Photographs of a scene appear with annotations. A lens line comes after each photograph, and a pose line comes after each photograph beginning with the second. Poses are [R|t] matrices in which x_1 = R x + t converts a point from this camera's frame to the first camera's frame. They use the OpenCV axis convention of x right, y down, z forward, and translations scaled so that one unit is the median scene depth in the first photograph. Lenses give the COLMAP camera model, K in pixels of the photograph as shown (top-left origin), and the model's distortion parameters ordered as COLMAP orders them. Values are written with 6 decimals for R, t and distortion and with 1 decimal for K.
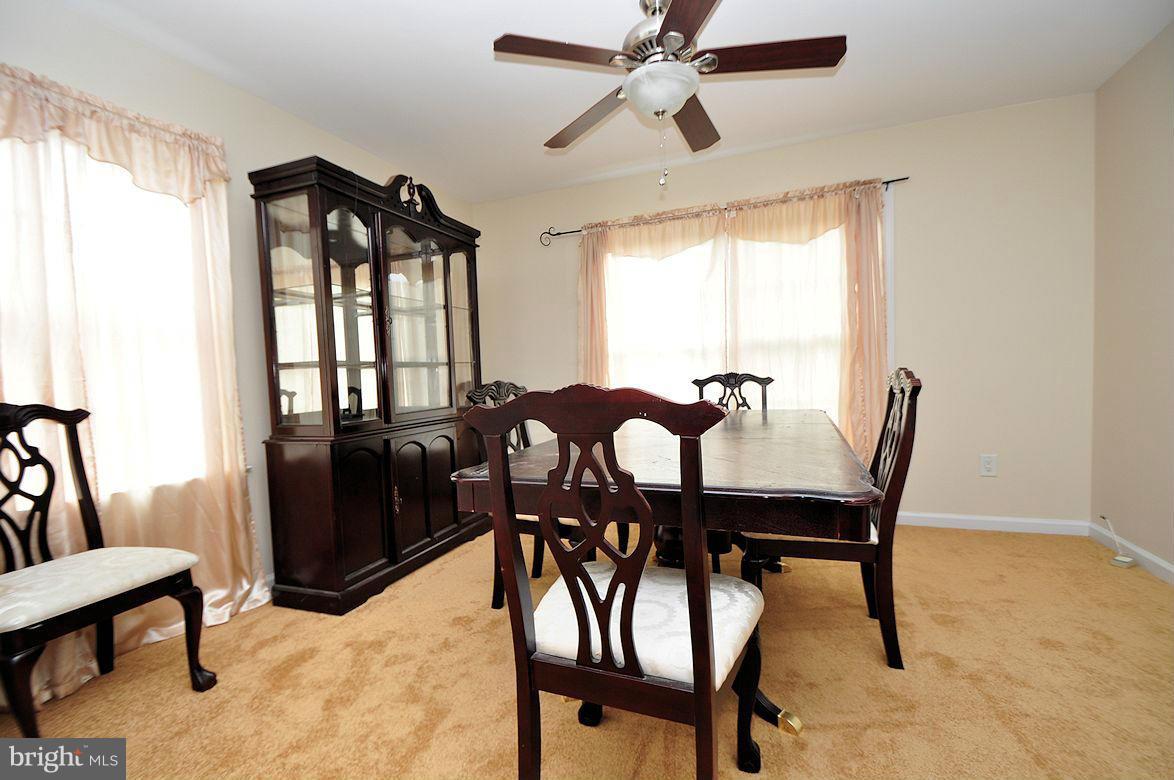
lens RADIAL K [[517.0, 0, 575.0], [0, 517.0, 401.4], [0, 0, 1]] dist [0.019647, -0.018459]
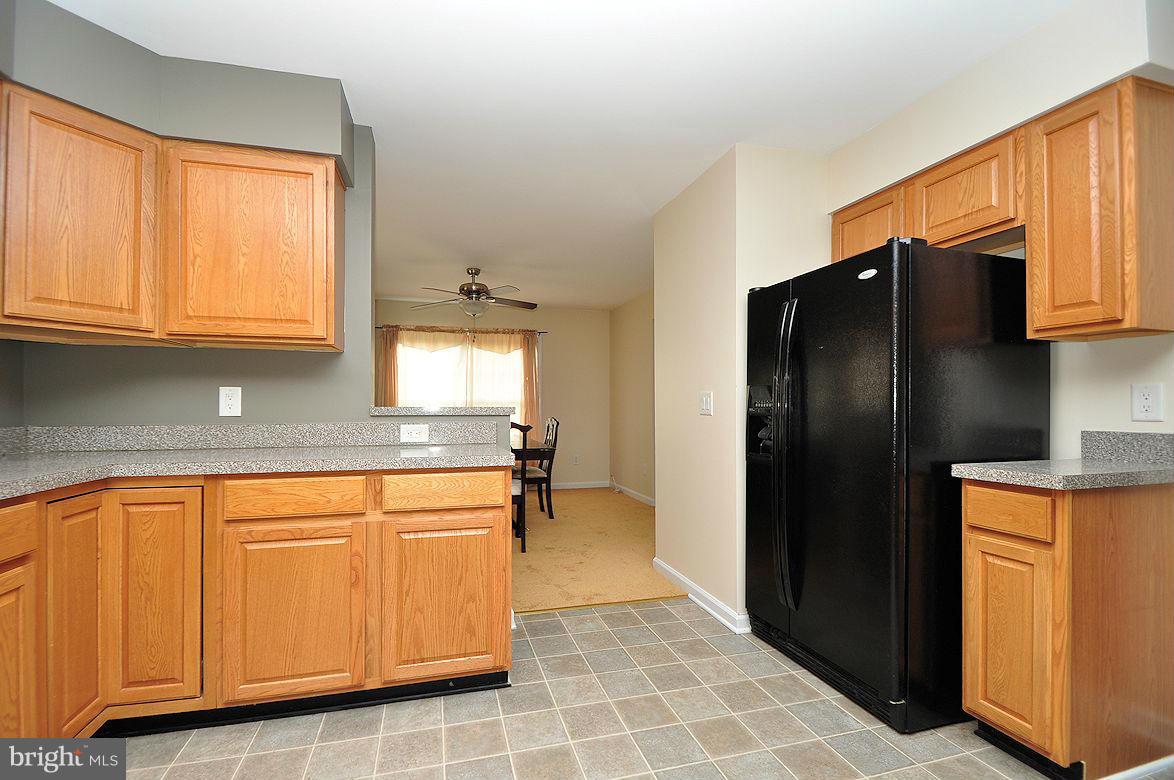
lens RADIAL K [[517.0, 0, 575.0], [0, 517.0, 401.4], [0, 0, 1]] dist [0.019647, -0.018459]
pose [[0.786401, 0.042219, 0.616272, -0.612283], [0.006274, 0.997064, -0.076312, 0.039390], [-0.617685, 0.063878, 0.783827, -0.783439]]
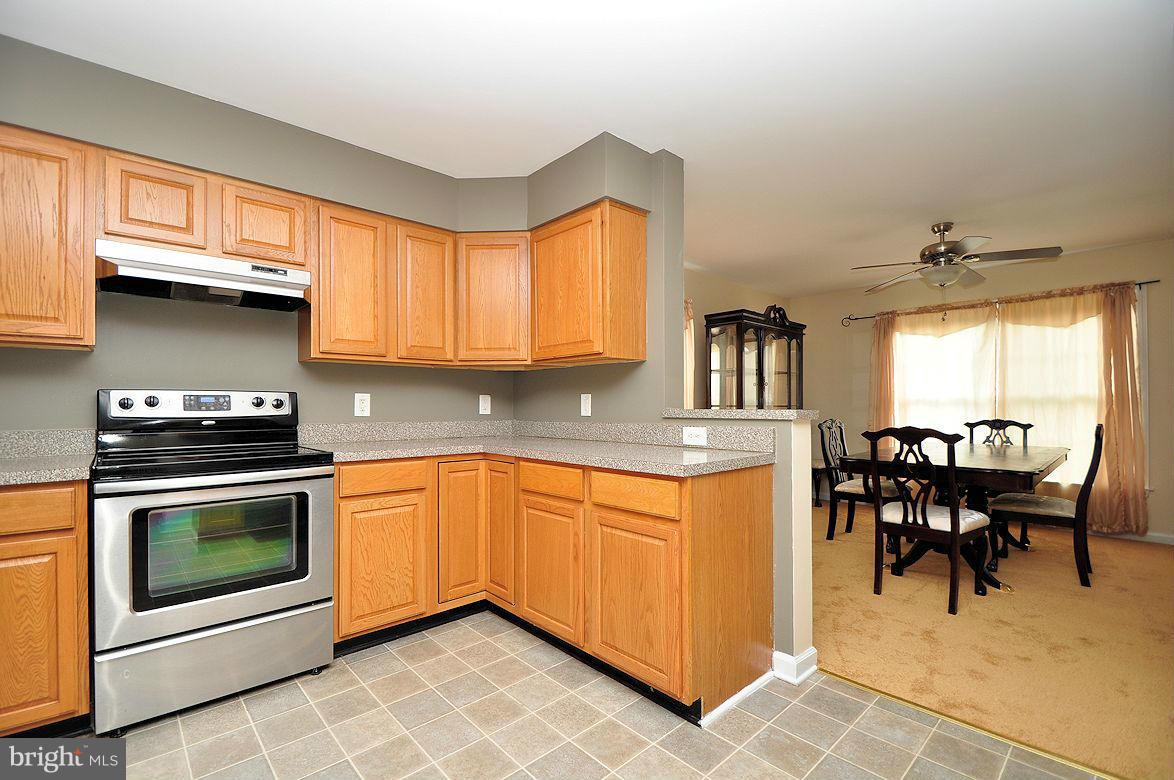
lens RADIAL K [[517.0, 0, 575.0], [0, 517.0, 401.4], [0, 0, 1]] dist [0.019647, -0.018459]
pose [[0.902059, 0.029108, -0.430631, -0.136293], [-0.051716, 0.997825, -0.040886, 0.014739], [0.428504, 0.059152, 0.901601, -0.801716]]
